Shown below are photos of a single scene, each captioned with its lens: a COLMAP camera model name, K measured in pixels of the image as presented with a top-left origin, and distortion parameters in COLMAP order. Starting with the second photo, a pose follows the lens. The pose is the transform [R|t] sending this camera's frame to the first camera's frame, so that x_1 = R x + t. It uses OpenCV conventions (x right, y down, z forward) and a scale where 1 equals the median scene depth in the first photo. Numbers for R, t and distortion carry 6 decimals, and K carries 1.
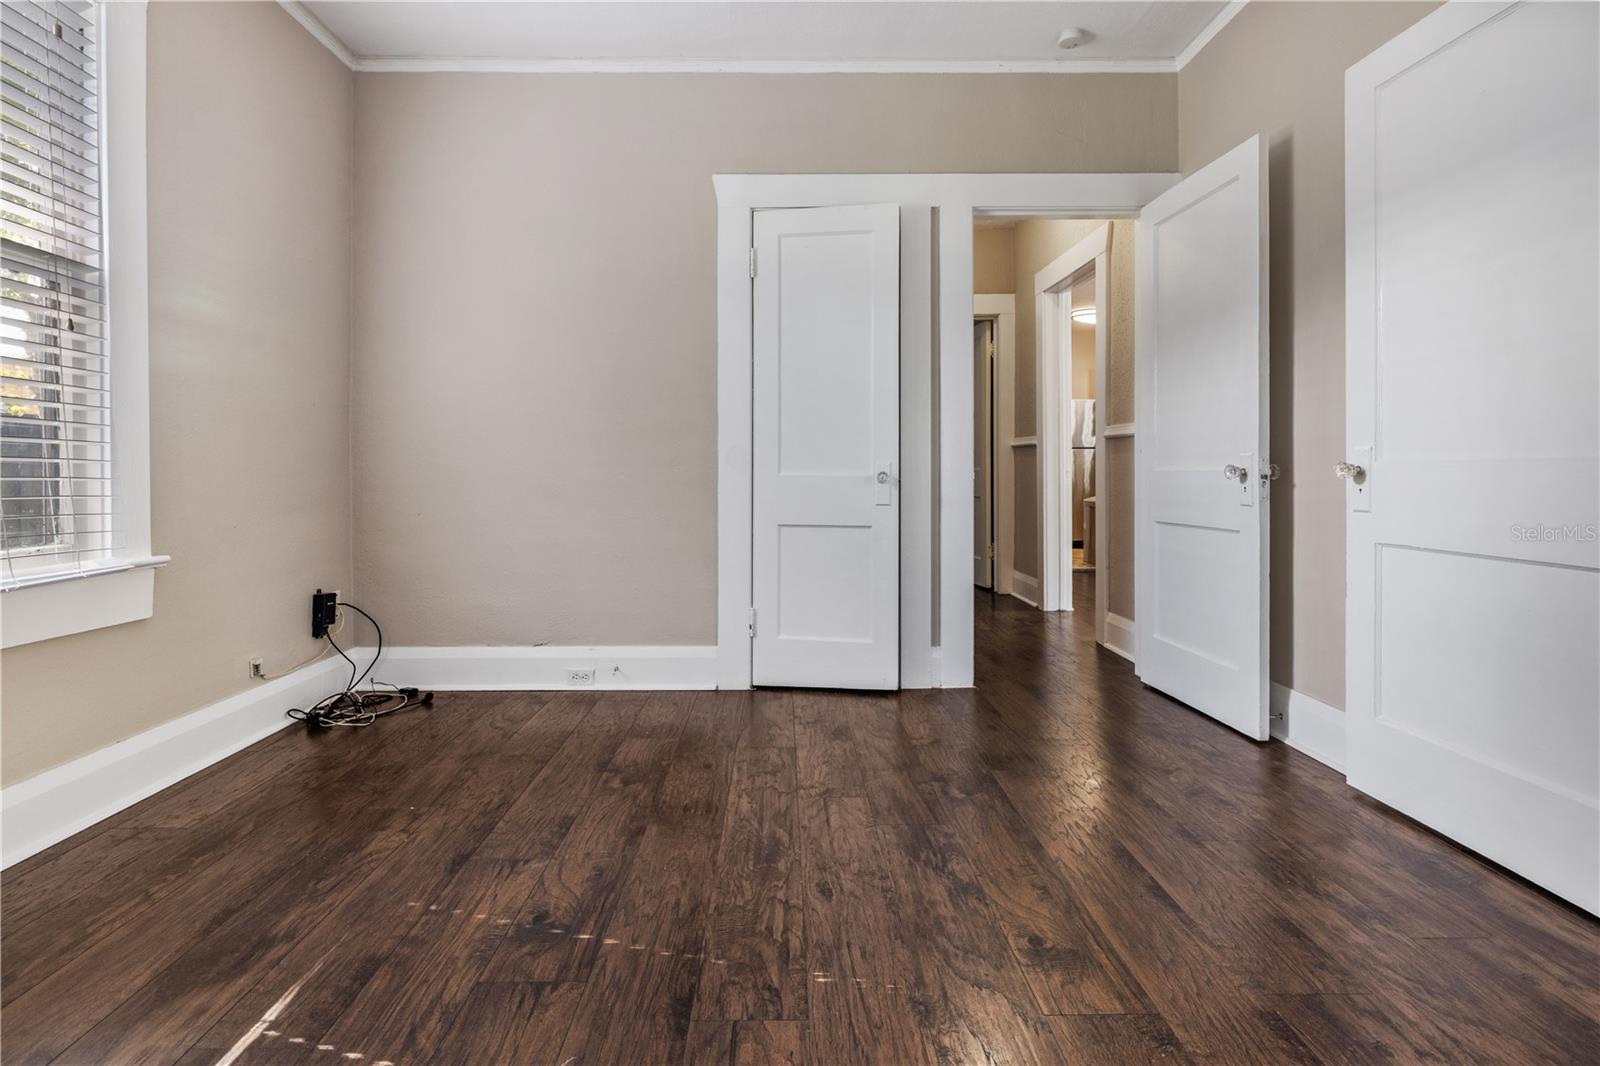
lens RADIAL K [[788.5, 0, 774.9], [0, 788.5, 474.6], [0, 0, 1]] dist [-0.002161, 0.000635]
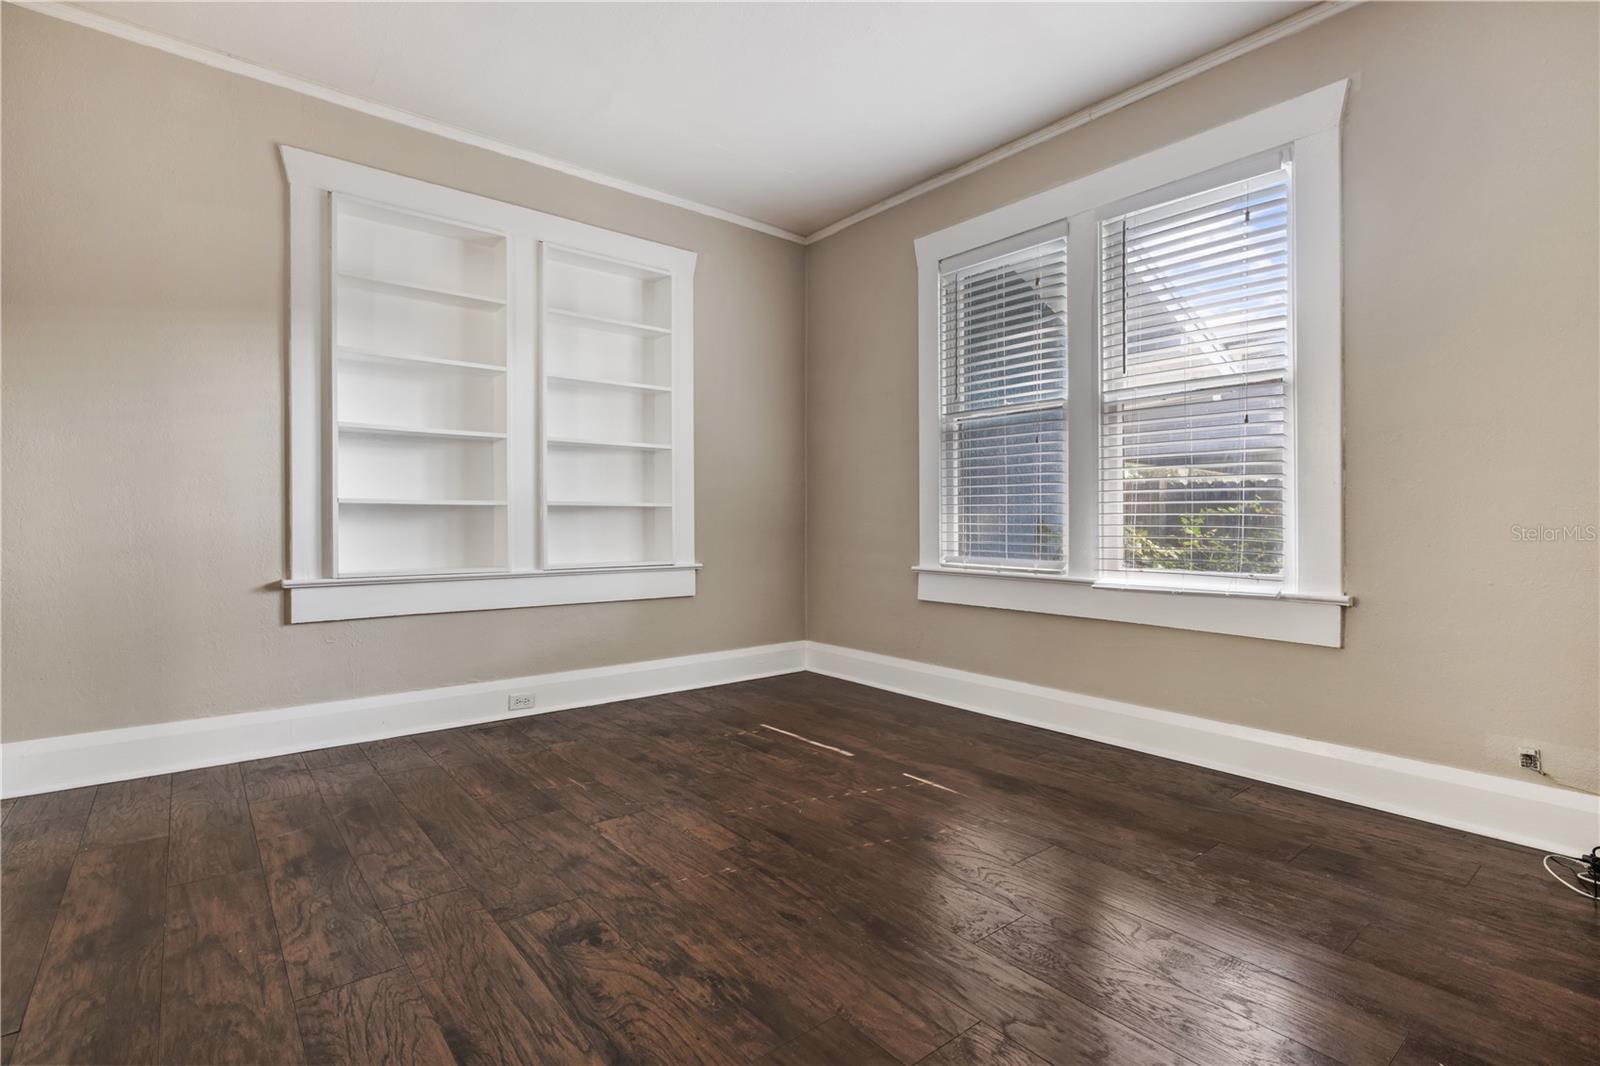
lens RADIAL K [[788.5, 0, 799.5], [0, 788.5, 527.5], [0, 0, 1]] dist [-0.002161, 0.000635]
pose [[-0.778680, 0.004471, -0.627405, 0.738024], [-0.001777, 0.999955, 0.009331, -0.006349], [0.627418, 0.008381, -0.778637, 1.877969]]
